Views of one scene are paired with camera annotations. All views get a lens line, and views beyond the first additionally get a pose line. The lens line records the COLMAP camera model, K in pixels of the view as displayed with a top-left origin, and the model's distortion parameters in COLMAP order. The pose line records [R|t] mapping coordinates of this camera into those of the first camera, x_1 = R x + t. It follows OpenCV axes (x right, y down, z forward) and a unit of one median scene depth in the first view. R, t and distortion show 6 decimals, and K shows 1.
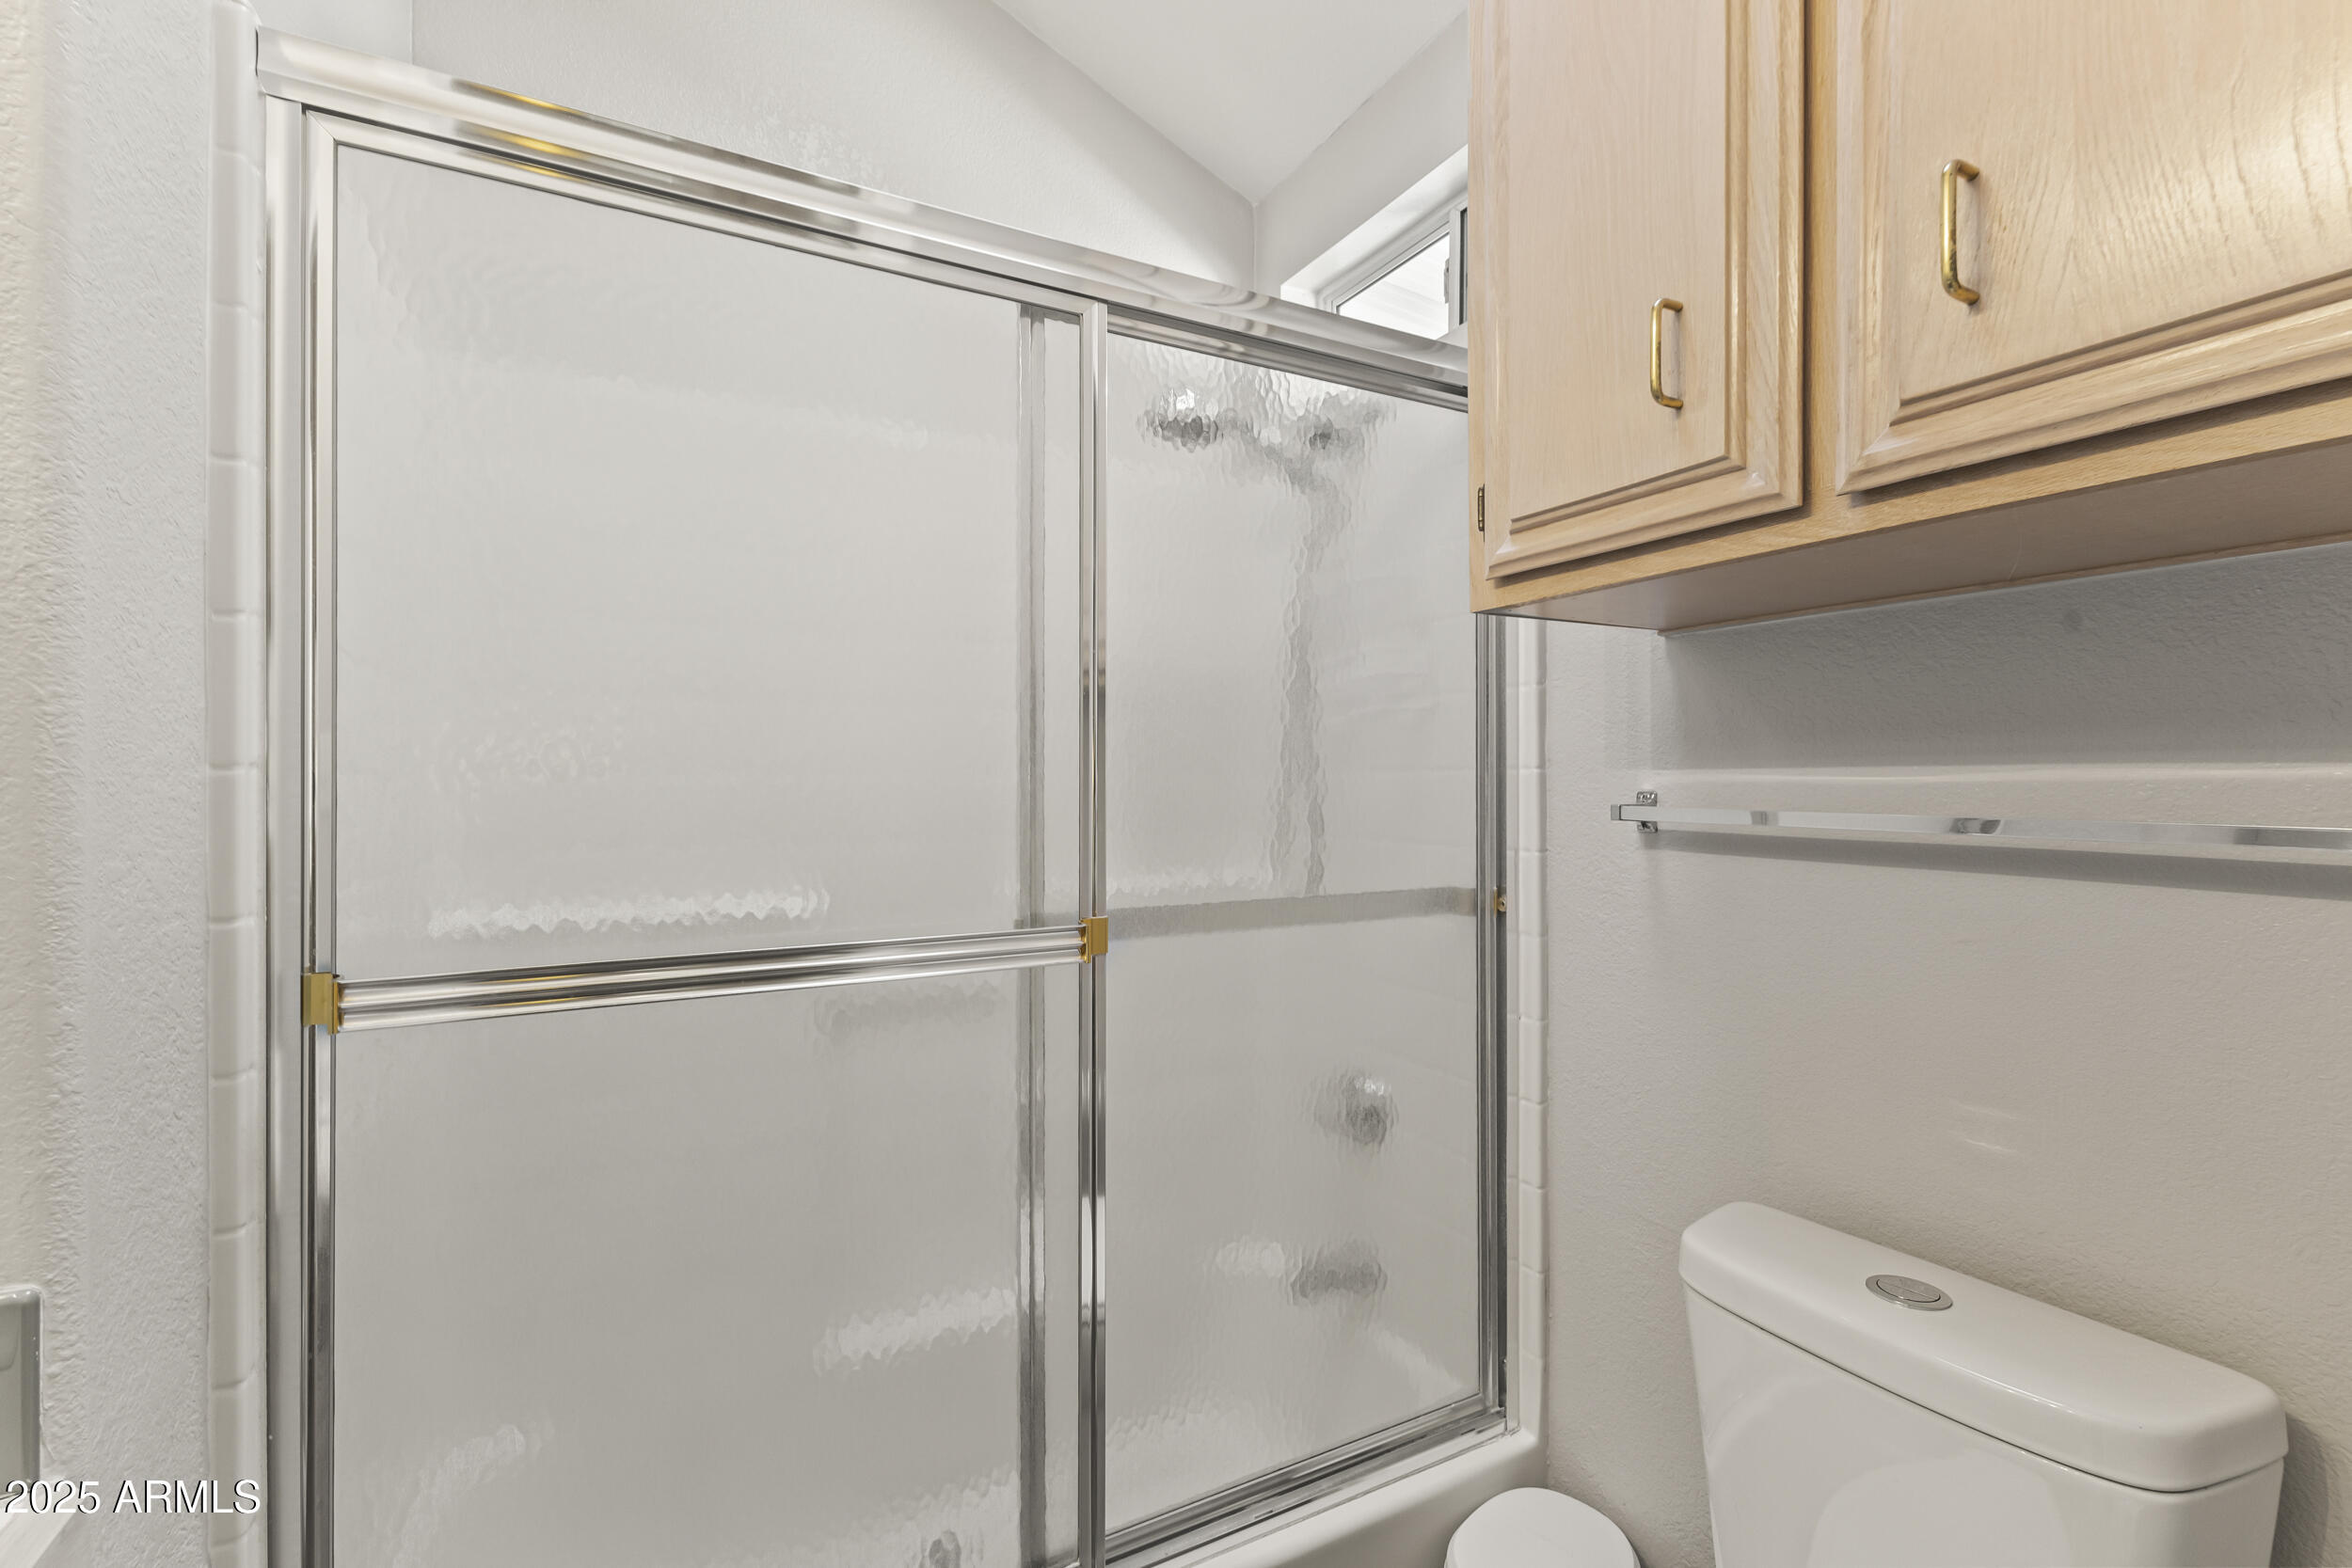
lens RADIAL K [[1002.5, 0, 1171.3], [0, 1002.5, 766.9], [0, 0, 1]] dist [0.001484, -0.000069]
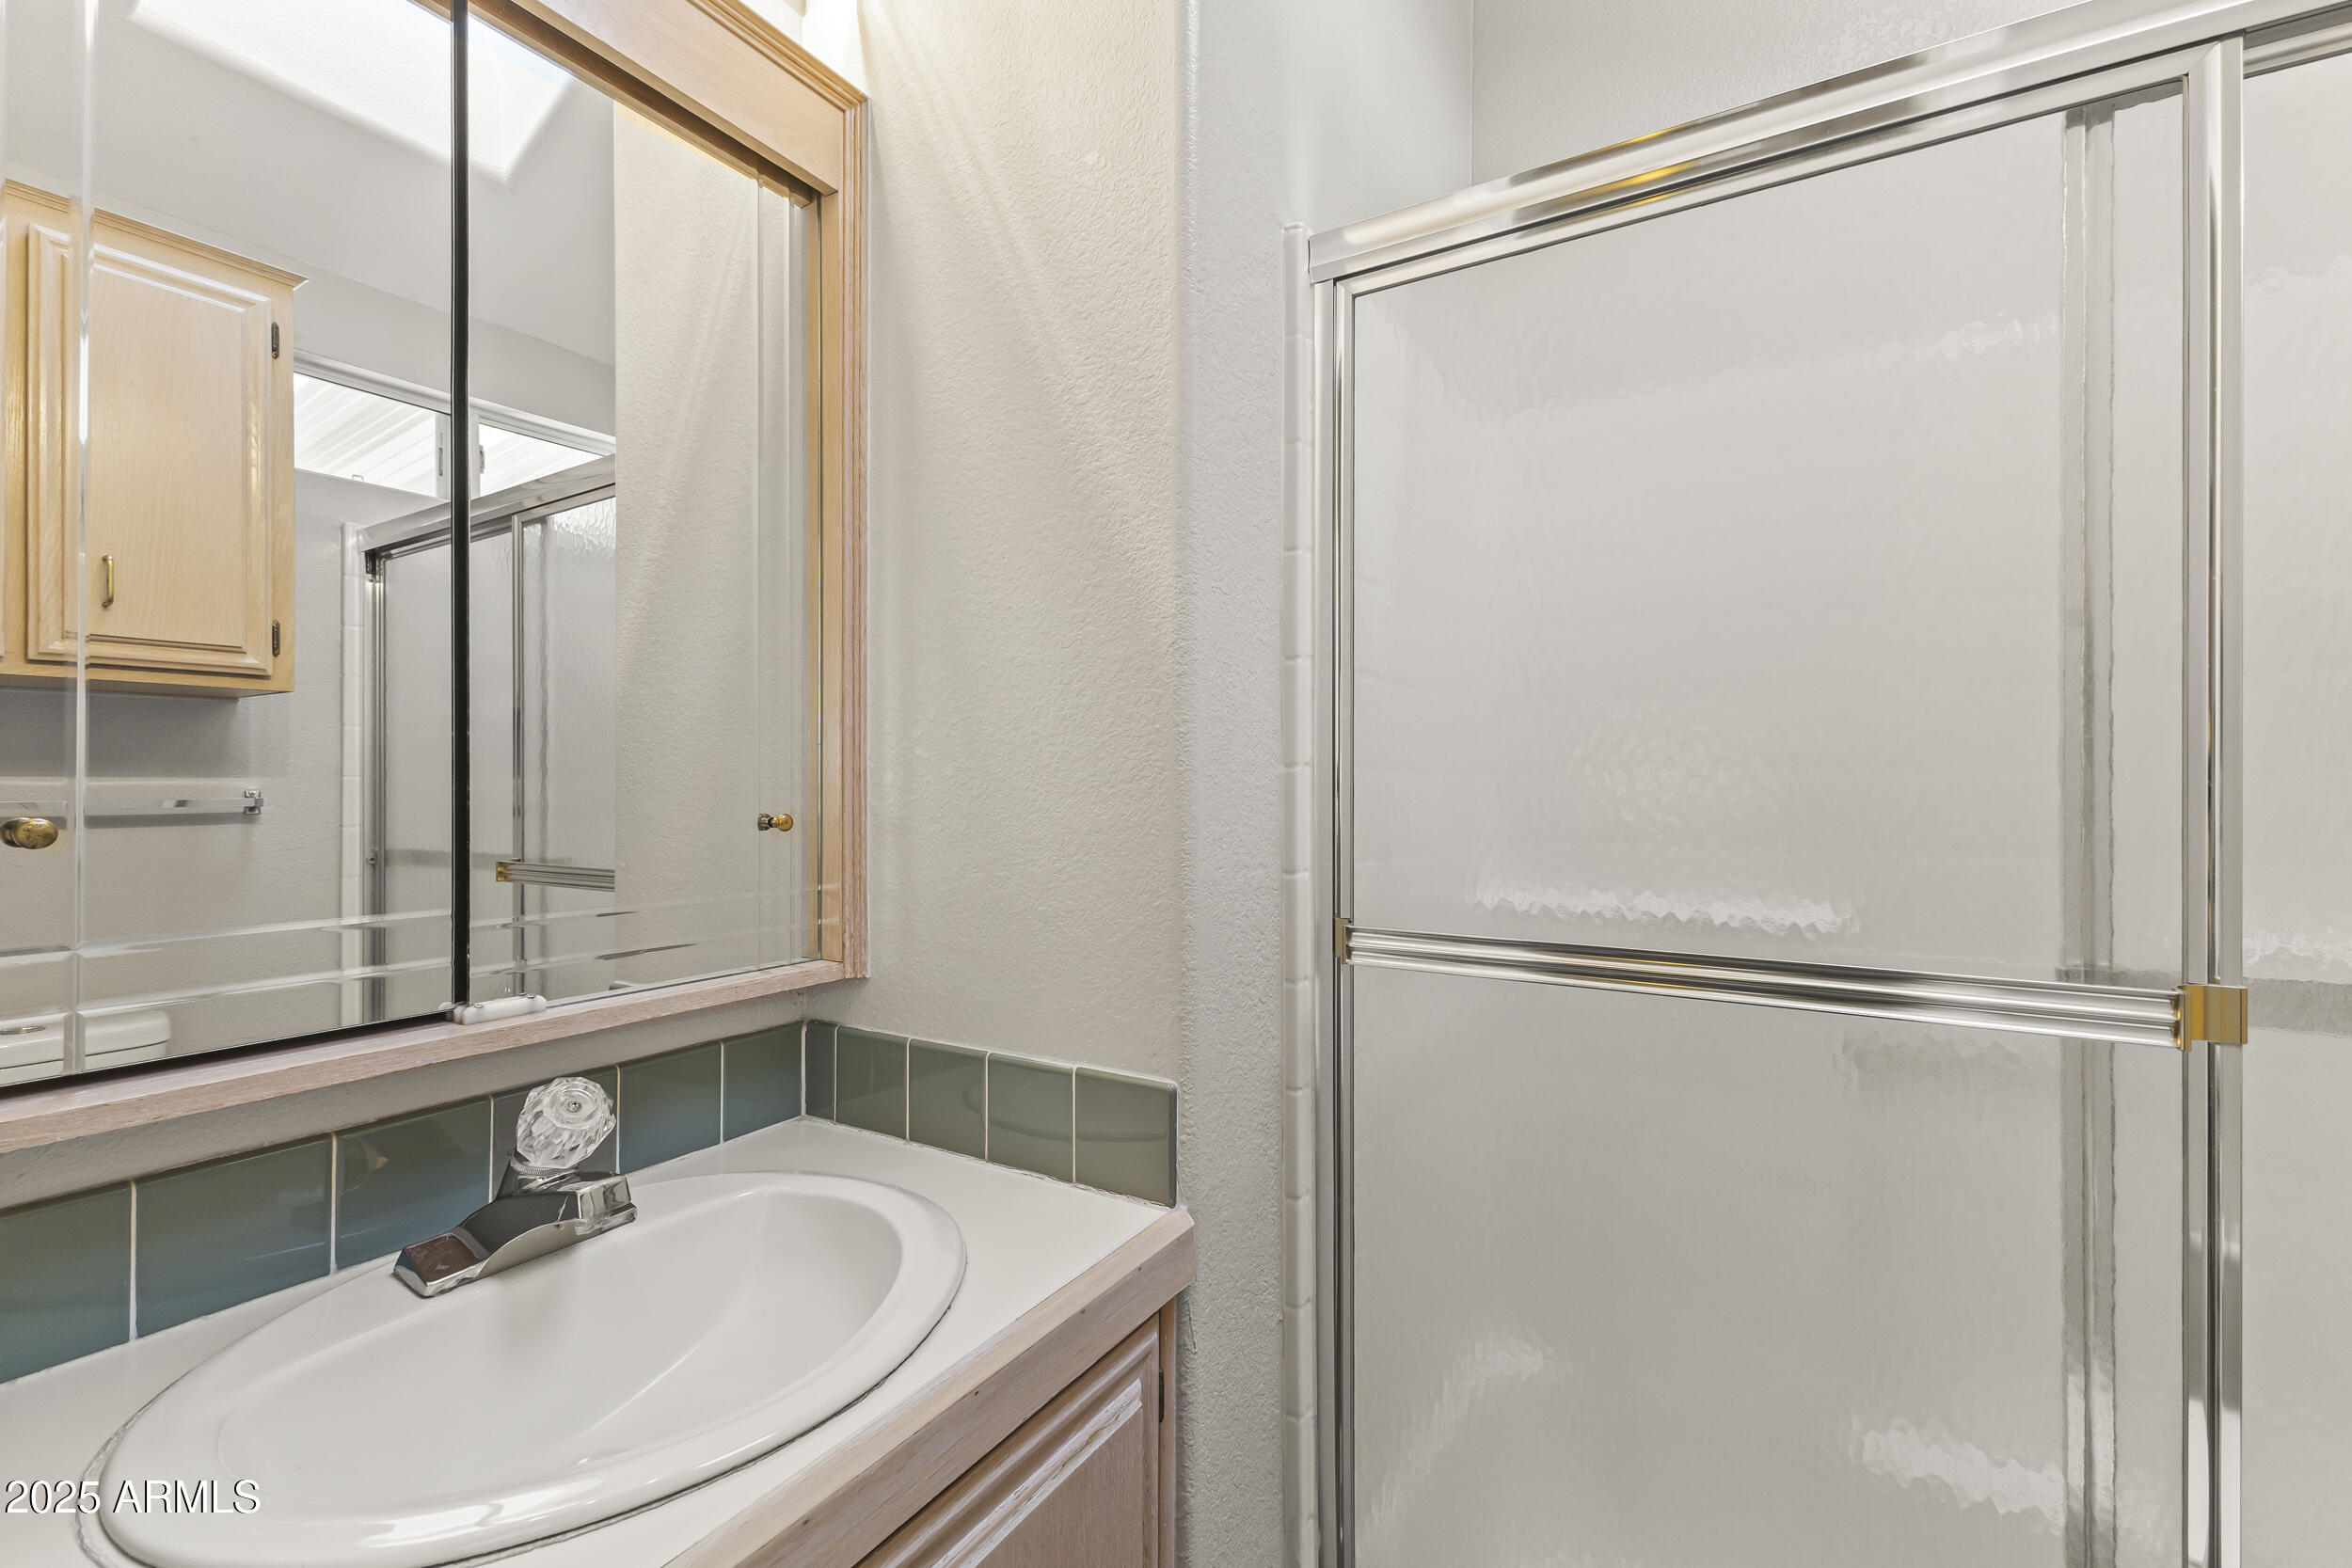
lens RADIAL K [[1020.5, 0, 1177.1], [0, 1020.5, 761.8], [0, 0, 1]] dist [0.003818, -0.000245]
pose [[0.509354, -0.011128, -0.860485, 0.168928], [0.010340, 0.999923, -0.006811, 0.002156], [0.860495, -0.005428, 0.509430, 0.085747]]
